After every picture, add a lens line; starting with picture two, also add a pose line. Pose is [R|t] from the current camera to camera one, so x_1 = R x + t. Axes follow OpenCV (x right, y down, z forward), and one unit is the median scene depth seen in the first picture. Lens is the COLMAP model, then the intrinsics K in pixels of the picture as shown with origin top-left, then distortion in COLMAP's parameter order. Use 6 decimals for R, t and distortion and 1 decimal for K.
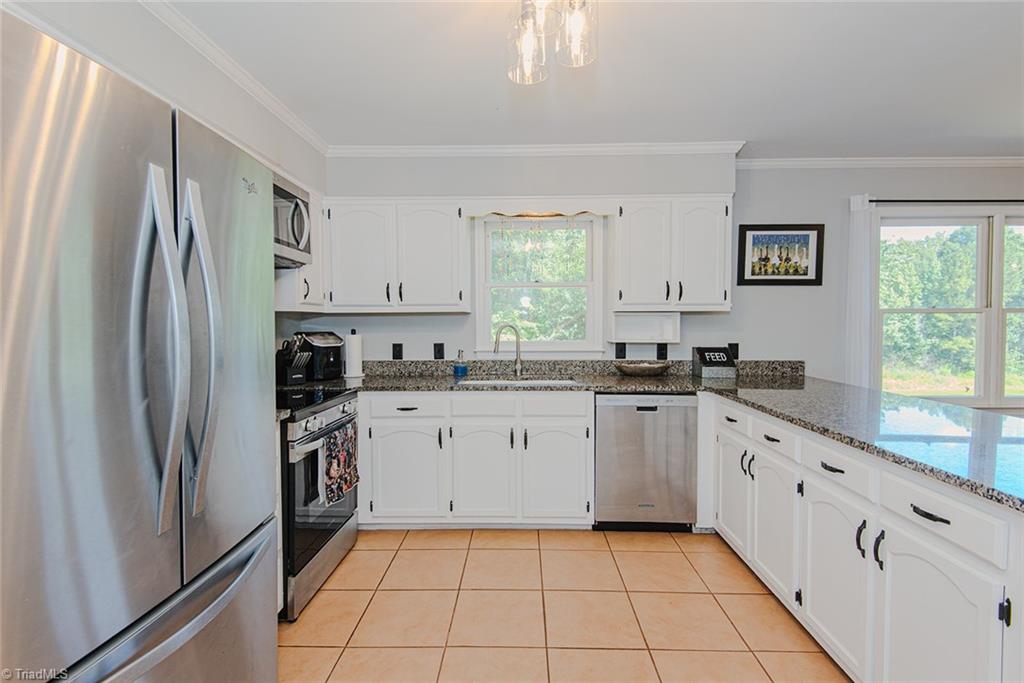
lens RADIAL K [[475.5, 0, 512.1], [0, 475.5, 338.7], [0, 0, 1]] dist [-0.000065, -0.000029]
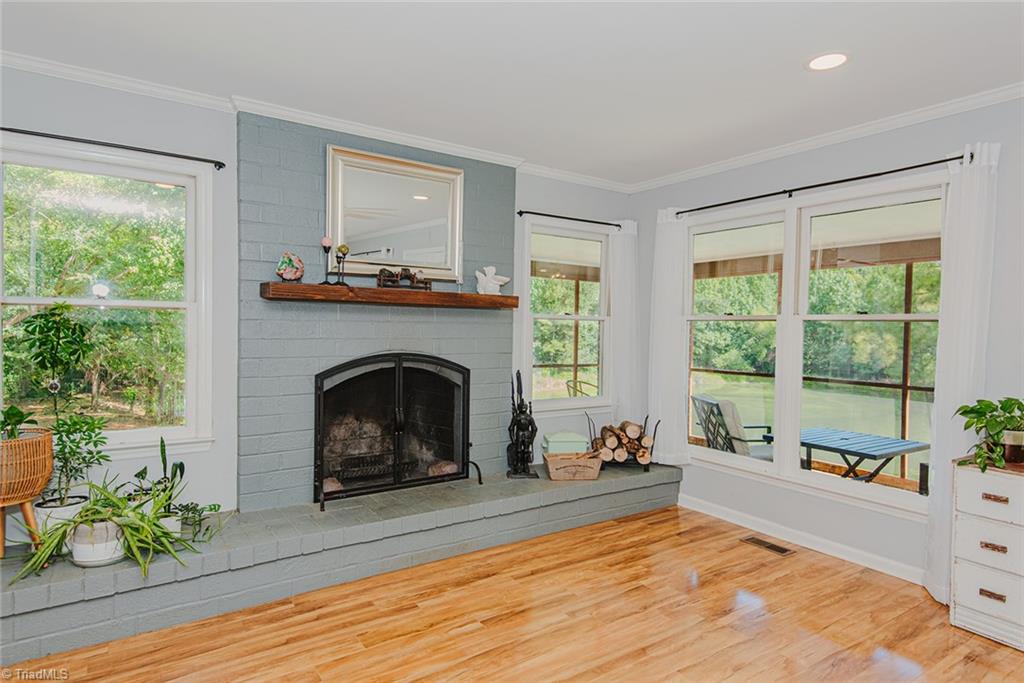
lens RADIAL K [[579.3, 0, 509.1], [0, 579.3, 345.1], [0, 0, 1]] dist [0.032509, -0.001044]
pose [[0.810231, -0.000359, 0.586110, 0.087604], [-0.003831, 0.999975, 0.005908, -0.000628], [-0.586098, -0.007033, 0.810210, -0.000568]]
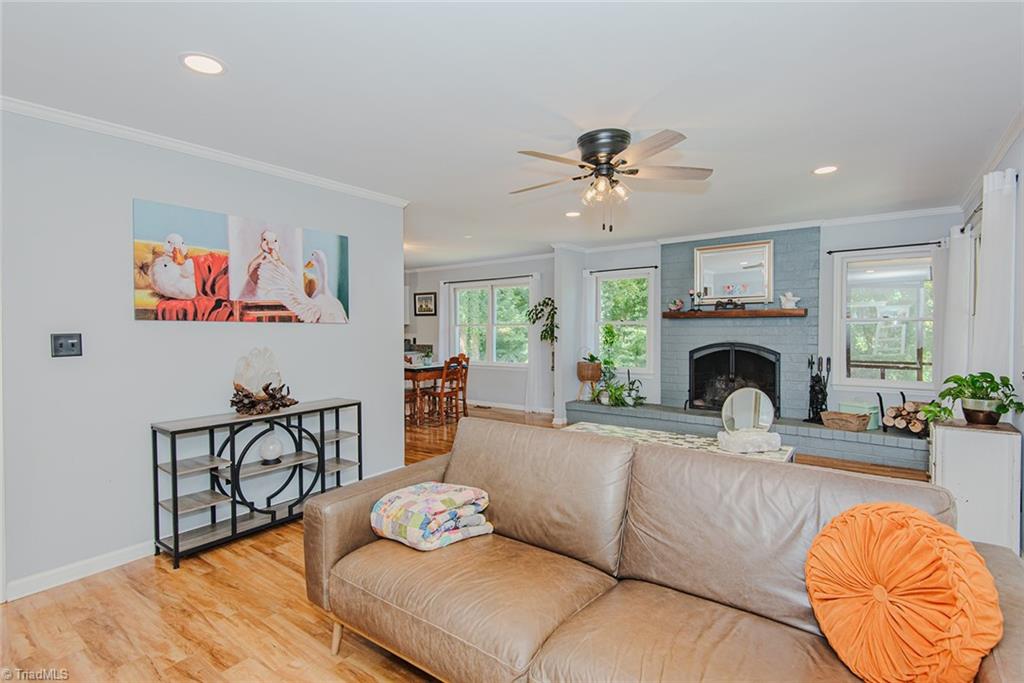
lens RADIAL K [[479.9, 0, 507.3], [0, 479.9, 344.2], [0, 0, 1]] dist [0.015597, -0.004574]
pose [[0.807186, 0.018404, -0.590011, 0.128894], [-0.015789, 0.999829, 0.009586, 0.000574], [0.590086, 0.001578, 0.807339, -0.044923]]
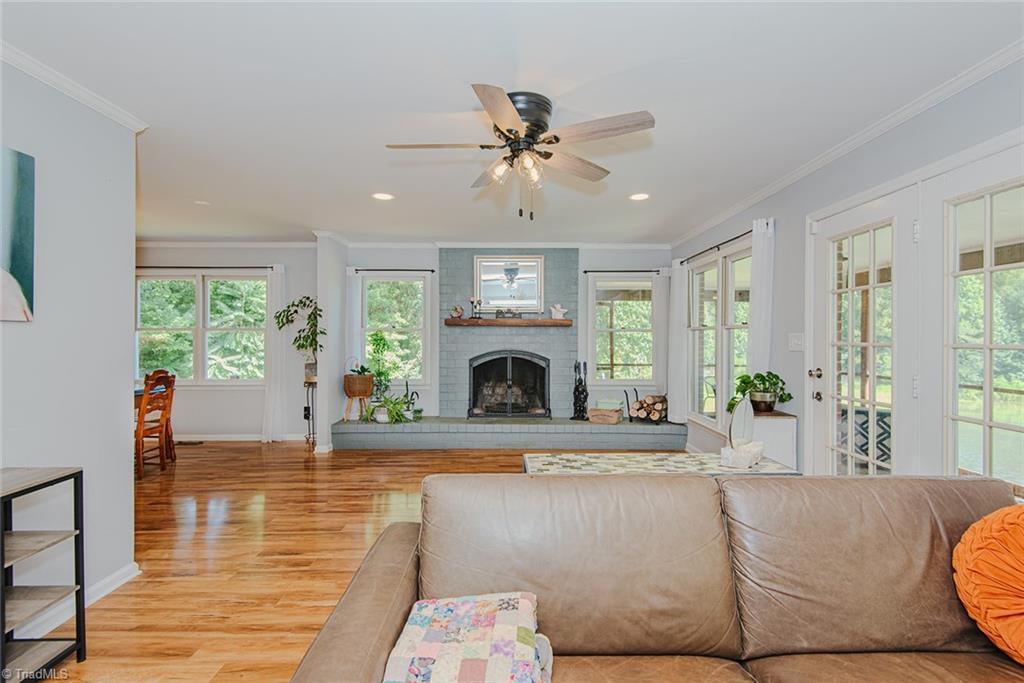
lens RADIAL K [[479.9, 0, 515.9], [0, 479.9, 343.2], [0, 0, 1]] dist [0.015597, -0.004574]
pose [[0.999685, 0.005882, 0.024403, 0.109565], [-0.005510, 0.999868, -0.015266, 0.000564], [-0.024490, 0.015126, 0.999586, -0.040614]]
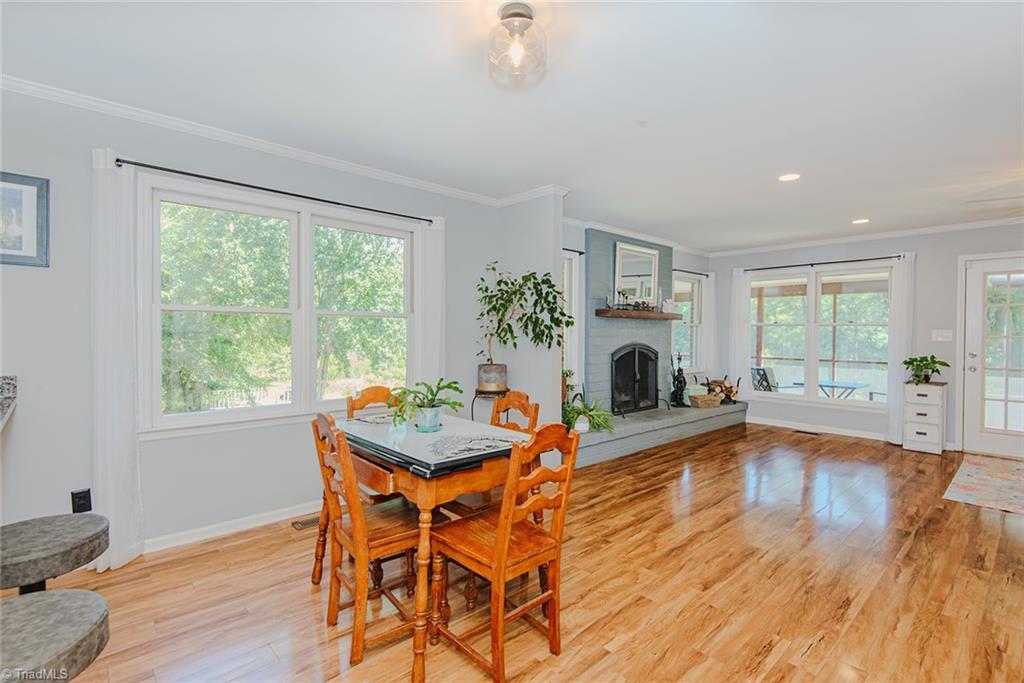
lens RADIAL K [[479.9, 0, 507.2], [0, 479.9, 342.2], [0, 0, 1]] dist [0.015597, -0.004574]
pose [[0.726229, -0.003899, 0.687441, 0.033498], [0.008976, 0.999952, -0.003810, 0.000394], [-0.687394, 0.008937, 0.726230, 0.001008]]
